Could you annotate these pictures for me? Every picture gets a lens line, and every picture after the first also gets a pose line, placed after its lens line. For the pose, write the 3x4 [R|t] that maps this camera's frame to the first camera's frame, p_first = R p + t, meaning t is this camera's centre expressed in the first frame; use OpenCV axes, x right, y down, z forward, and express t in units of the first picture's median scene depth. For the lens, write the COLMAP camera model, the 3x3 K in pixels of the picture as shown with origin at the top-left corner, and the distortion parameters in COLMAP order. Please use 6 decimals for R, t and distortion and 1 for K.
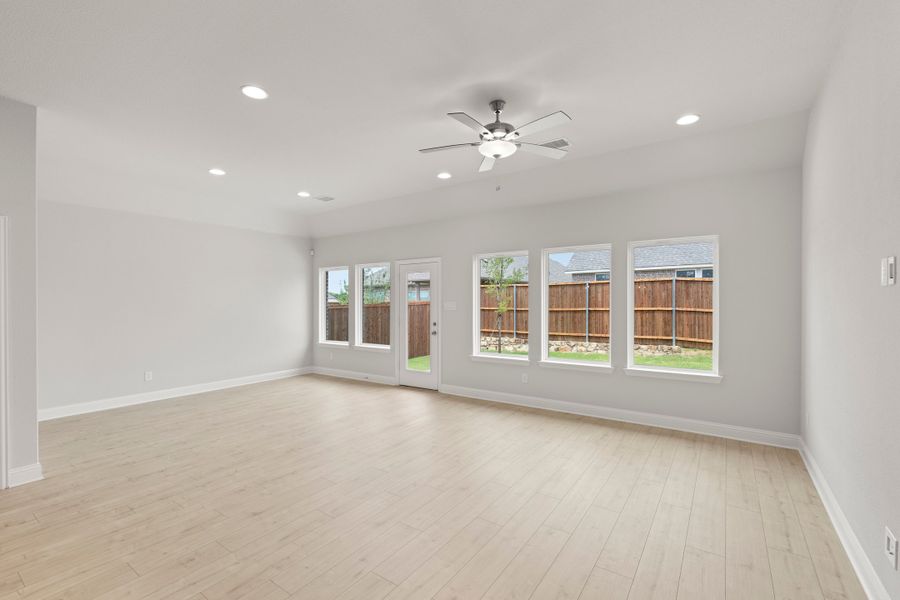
lens RADIAL K [[400.3, 0, 449.8], [0, 400.3, 298.6], [0, 0, 1]] dist [-0.002943, 0.002816]
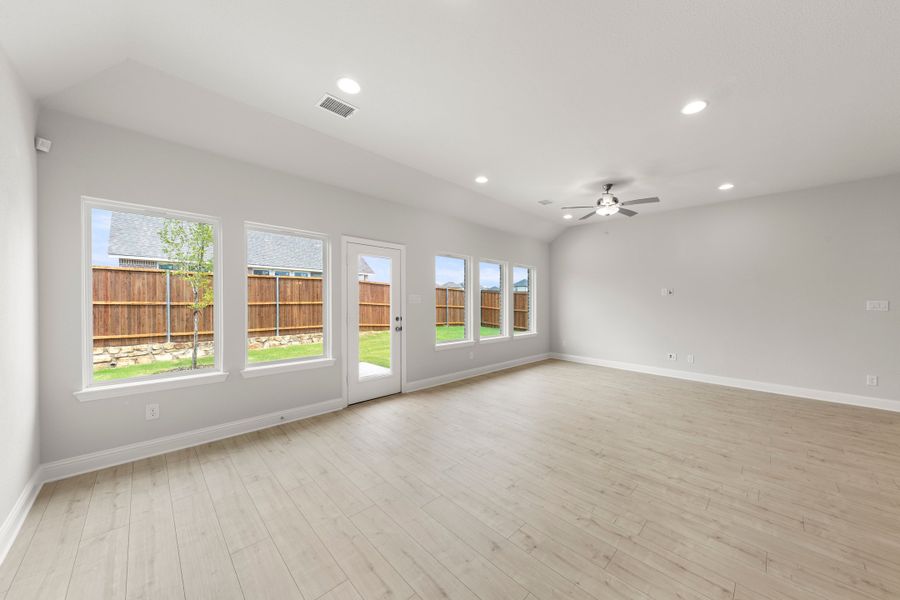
lens RADIAL K [[321.8, 0, 476.4], [0, 321.8, 294.4], [0, 0, 1]] dist [0.001155, -0.001504]
pose [[0.137022, 0.022665, 0.990309, -0.594687], [-0.019417, 0.999608, -0.020191, 0.016826], [-0.990378, -0.016462, 0.137408, 0.600487]]
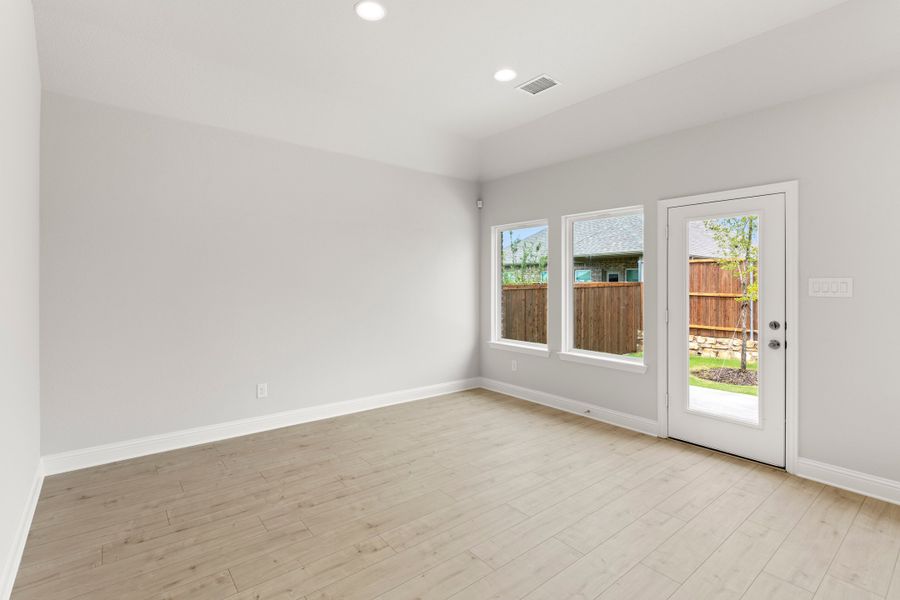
lens RADIAL K [[400.3, 0, 417.6], [0, 400.3, 288.2], [0, 0, 1]] dist [-0.002943, 0.002816]
pose [[0.951312, 0.015336, -0.307848, -0.240023], [-0.010778, 0.999806, 0.016501, 0.014101], [0.308041, -0.012379, 0.951292, 0.349778]]
